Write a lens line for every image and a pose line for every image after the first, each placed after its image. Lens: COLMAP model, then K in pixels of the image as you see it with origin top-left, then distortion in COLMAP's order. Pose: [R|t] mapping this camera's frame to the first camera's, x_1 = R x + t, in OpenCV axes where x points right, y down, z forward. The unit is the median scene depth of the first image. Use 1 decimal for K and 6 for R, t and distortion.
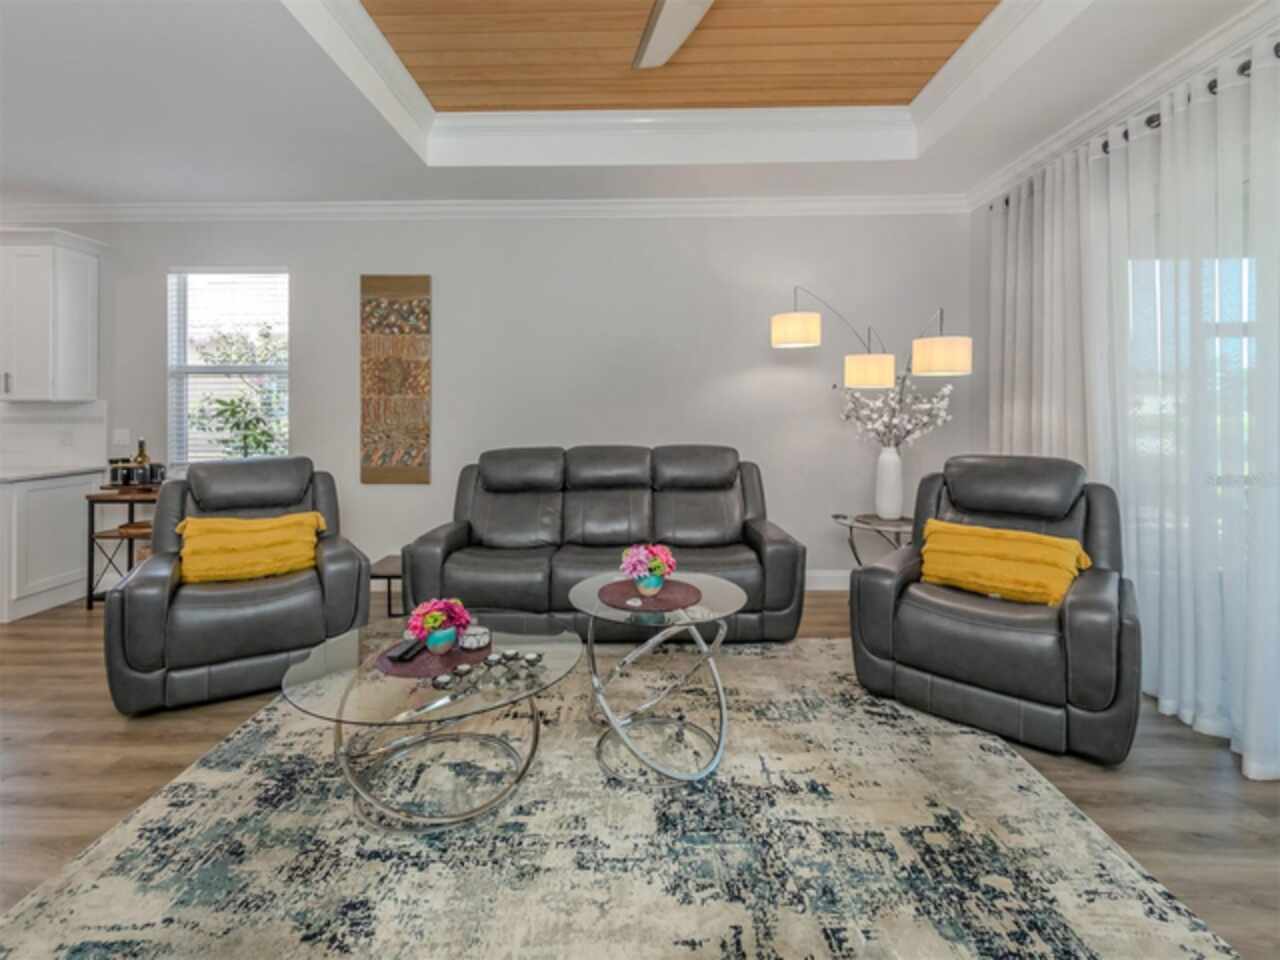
lens RADIAL K [[591.5, 0, 637.7], [0, 591.5, 412.7], [0, 0, 1]] dist [0.001696, 0.000361]
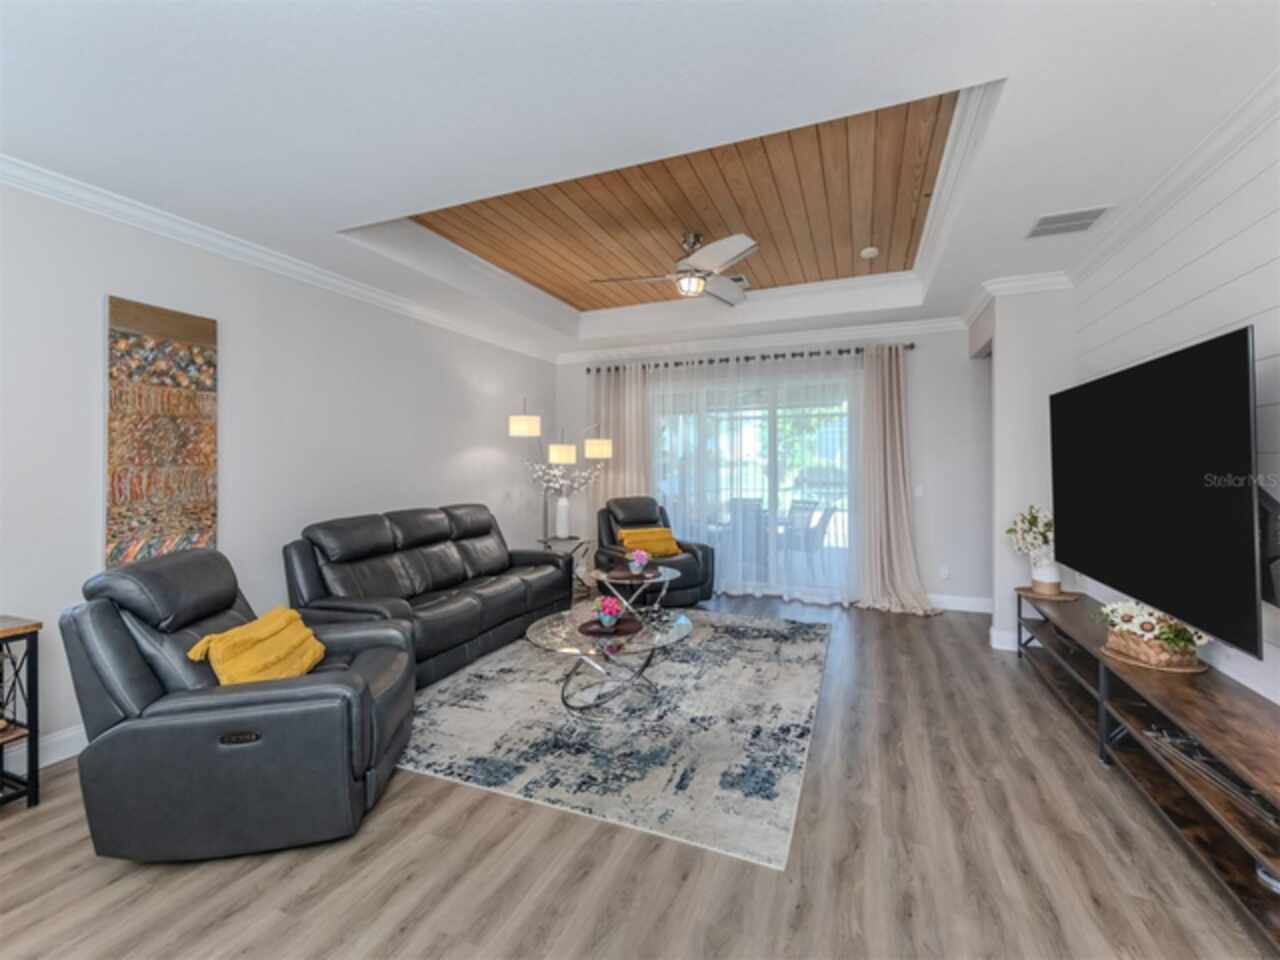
lens RADIAL K [[543.9, 0, 640.0], [0, 543.9, 480.0], [0, 0, 1]] dist [0.000553, 0.000051]
pose [[0.363100, -0.021123, 0.931511, -0.847287], [0.006768, 0.999776, 0.020032, -0.021043], [-0.931726, -0.000969, 0.363161, 0.174265]]
